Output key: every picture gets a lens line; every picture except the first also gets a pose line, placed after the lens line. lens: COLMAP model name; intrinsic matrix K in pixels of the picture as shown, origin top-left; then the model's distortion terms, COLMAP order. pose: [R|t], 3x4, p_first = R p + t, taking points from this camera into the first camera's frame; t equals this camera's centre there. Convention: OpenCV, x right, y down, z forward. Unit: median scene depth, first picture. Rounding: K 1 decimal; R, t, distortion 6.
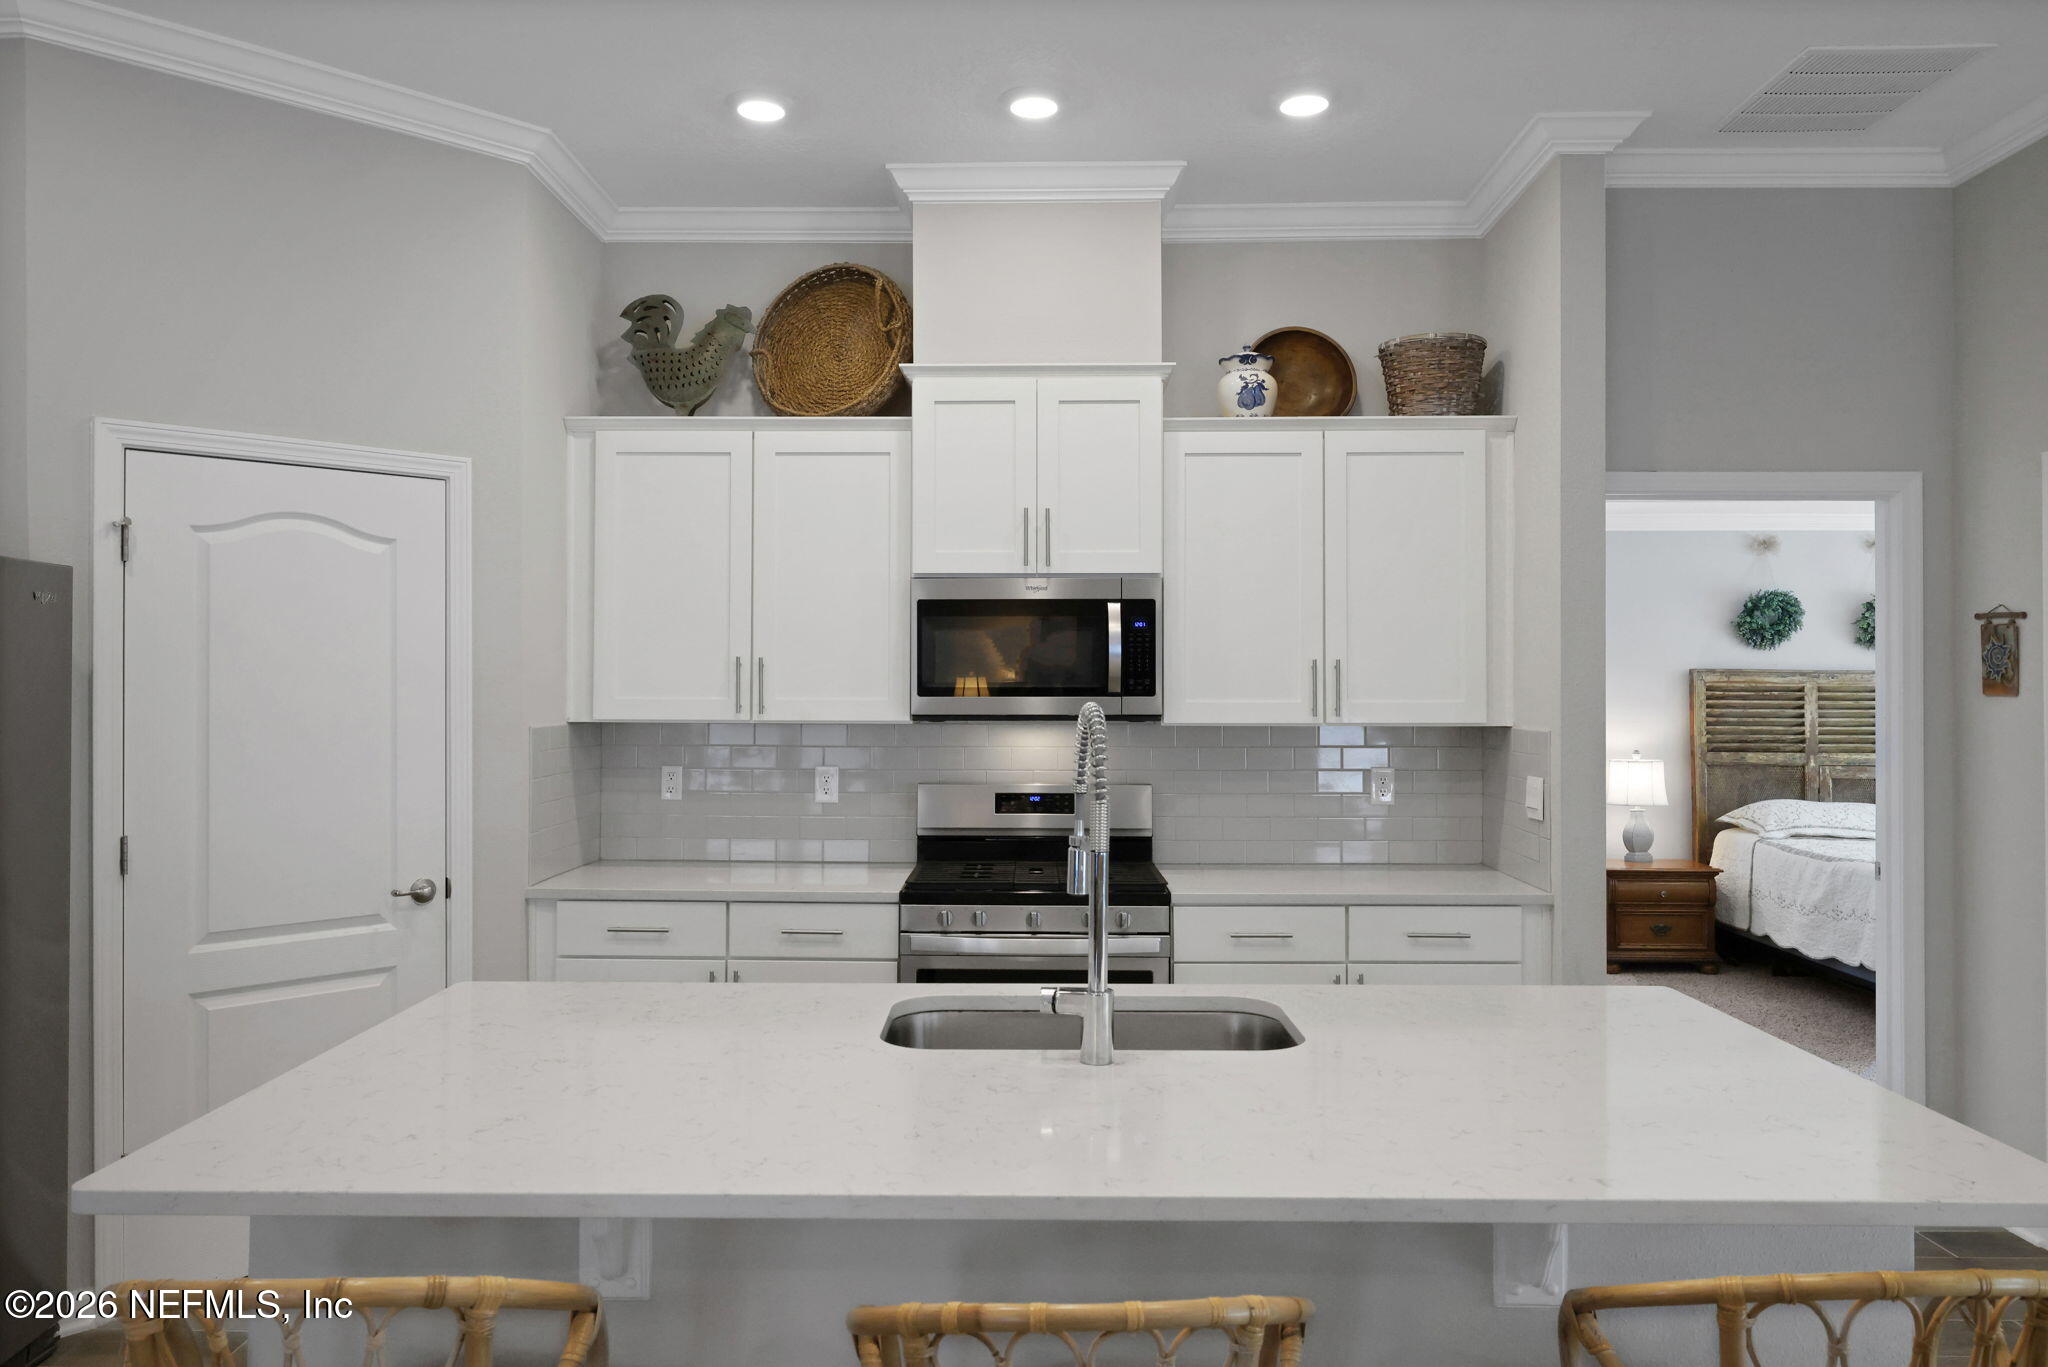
lens RADIAL K [[1405.9, 0, 1012.4], [0, 1405.9, 683.2], [0, 0, 1]] dist [-0.007579, -0.005220]
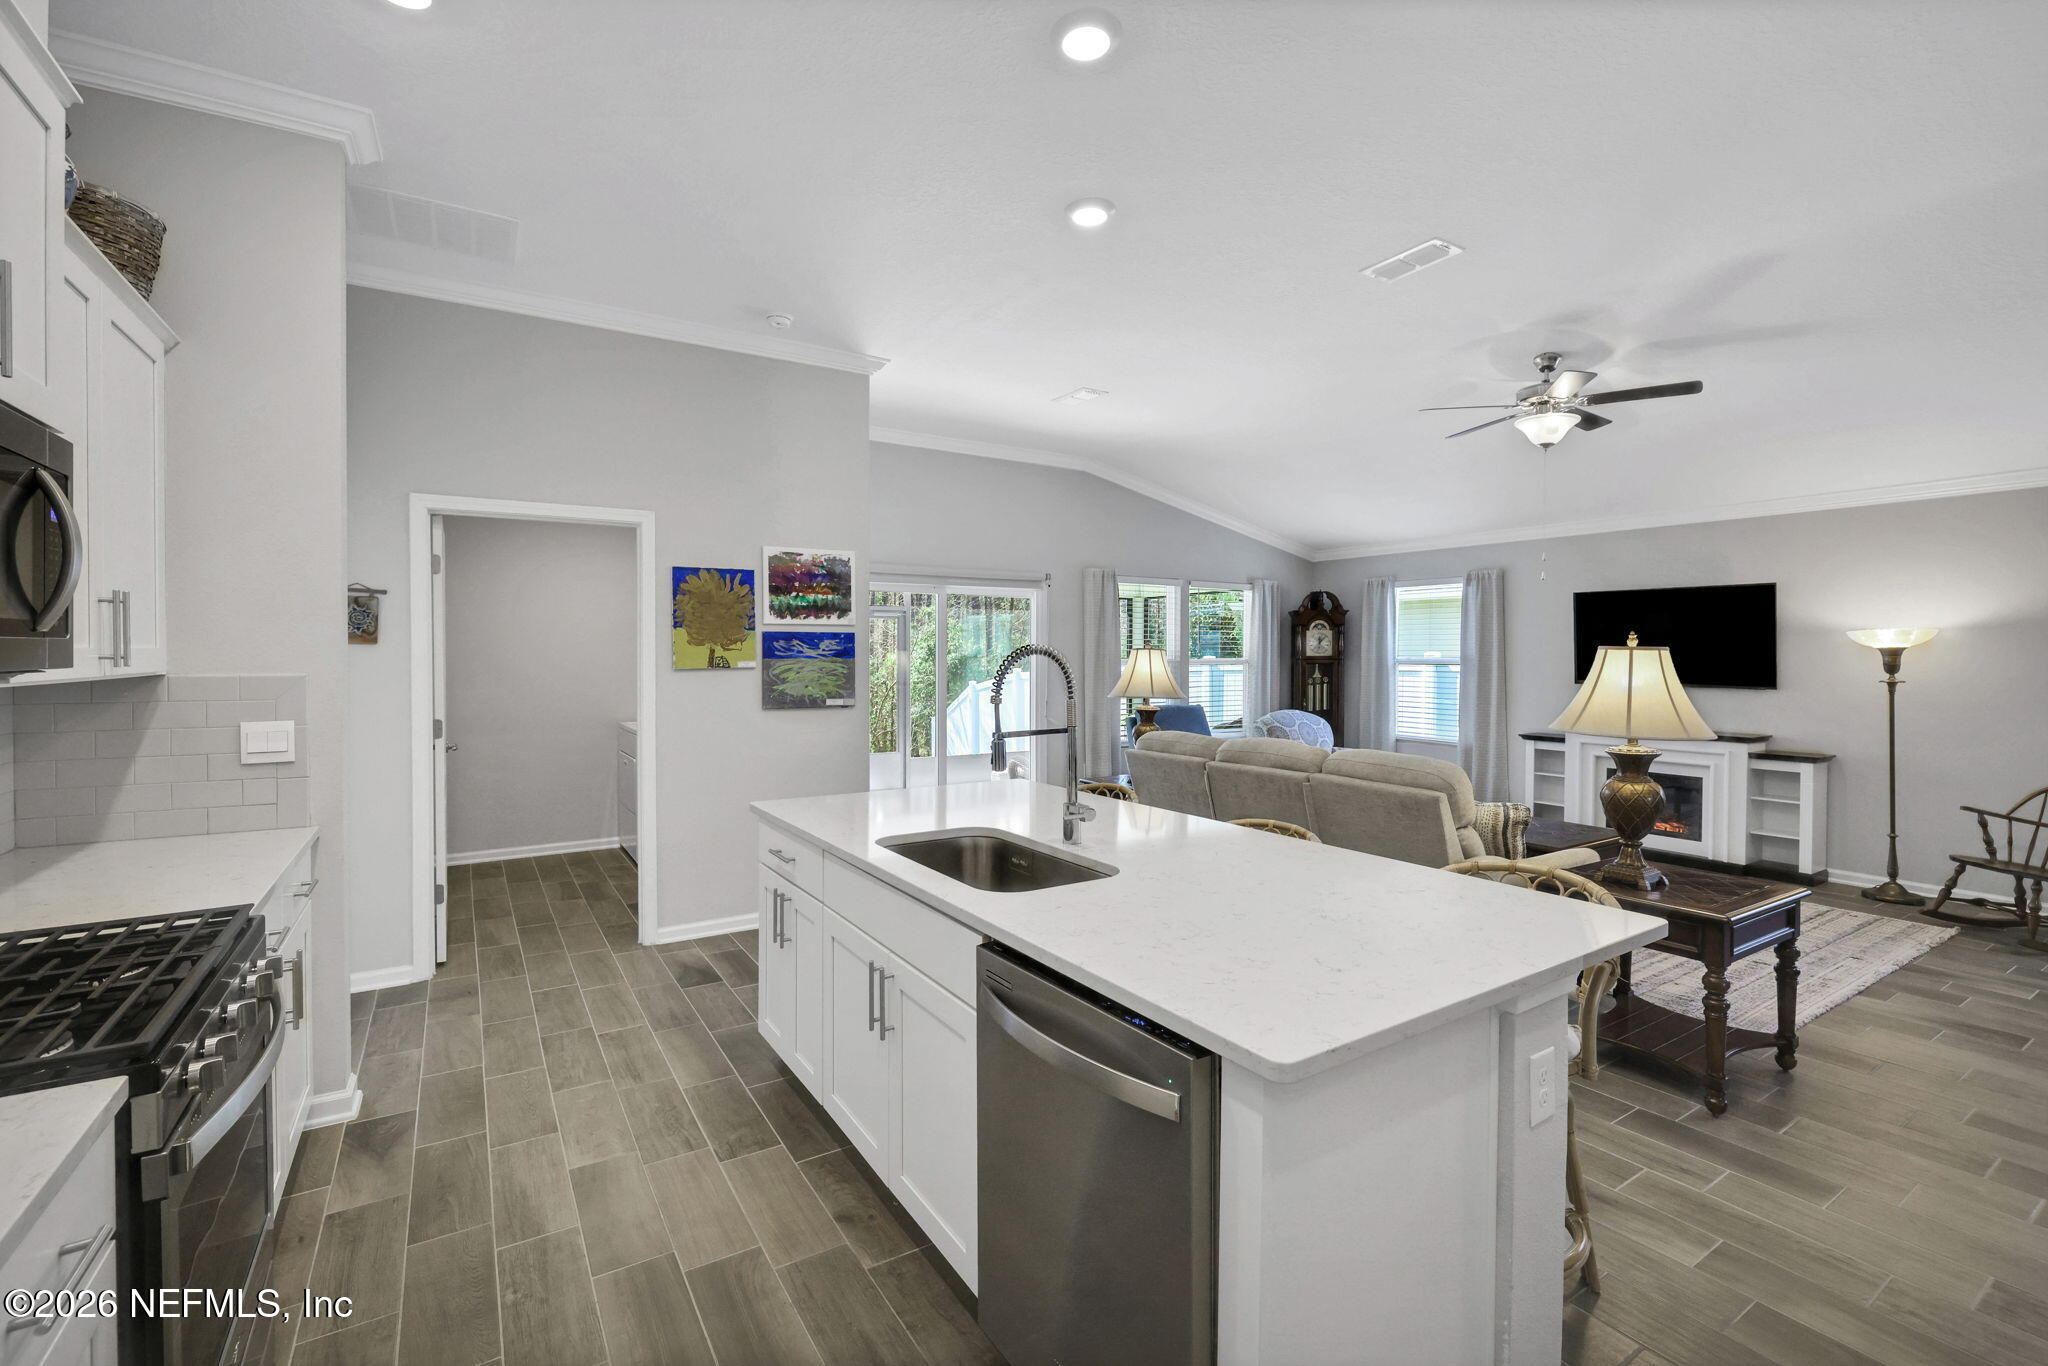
lens RADIAL K [[882.8, 0, 1002.4], [0, 882.8, 678.6], [0, 0, 1]] dist [0.001319, 0.000274]
pose [[-0.539757, -0.026770, 0.841395, -0.430026], [-0.005793, 0.999589, 0.028087, 0.014058], [-0.841801, 0.010286, -0.539690, 0.862381]]
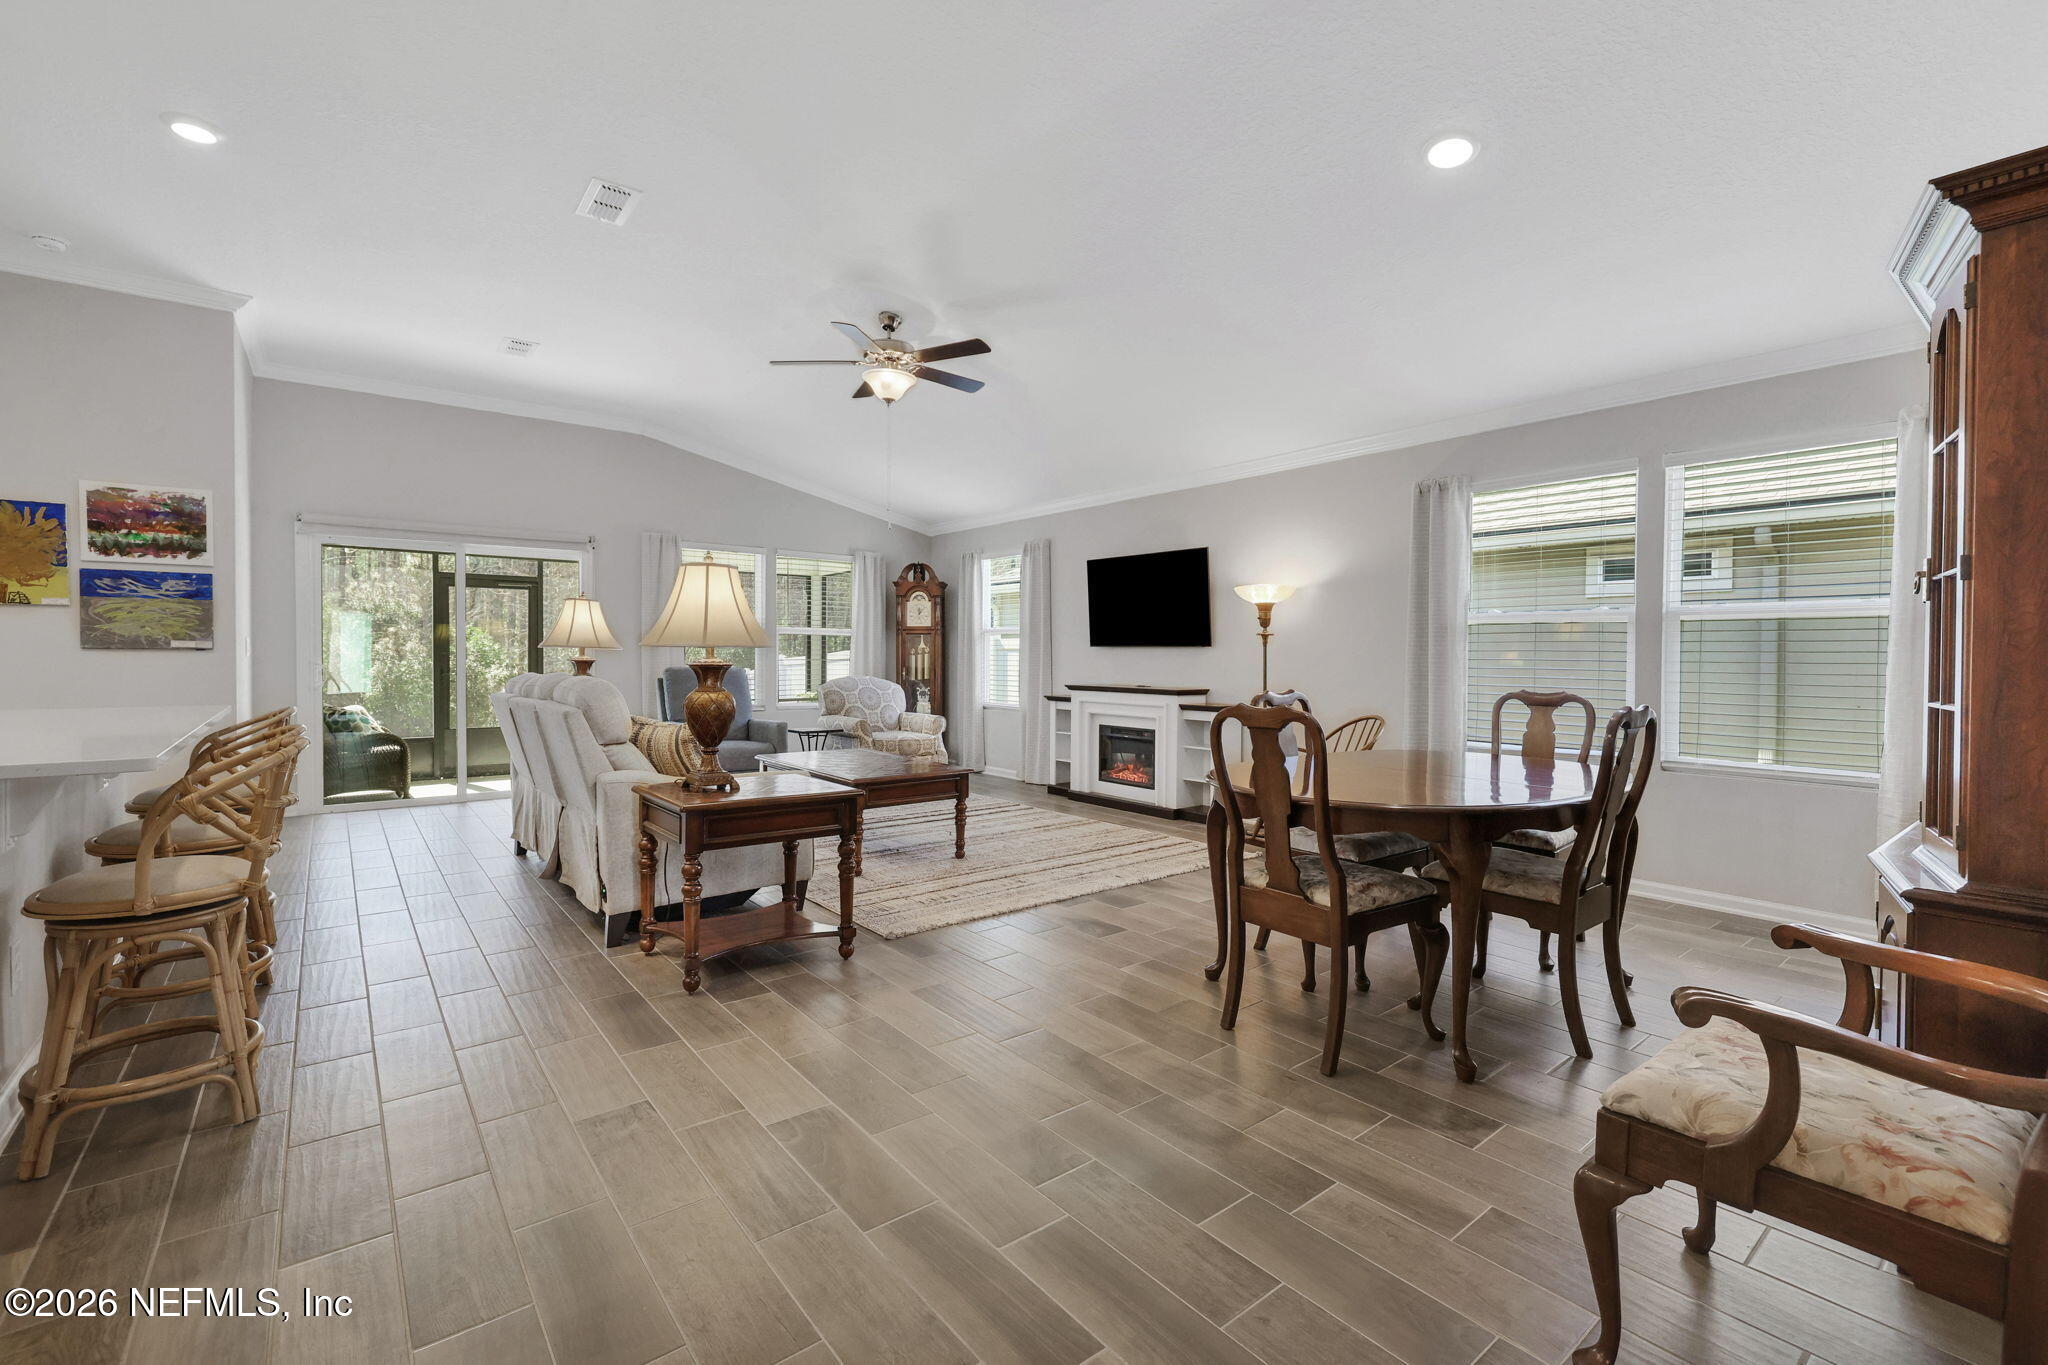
lens RADIAL K [[914.4, 0, 1029.3], [0, 914.4, 677.4], [0, 0, 1]] dist [-0.005852, -0.000224]
pose [[-0.622393, -0.019003, 0.782474, -0.906720], [-0.009579, 0.999815, 0.016662, 0.089501], [-0.782646, 0.002875, -0.622460, 0.311141]]
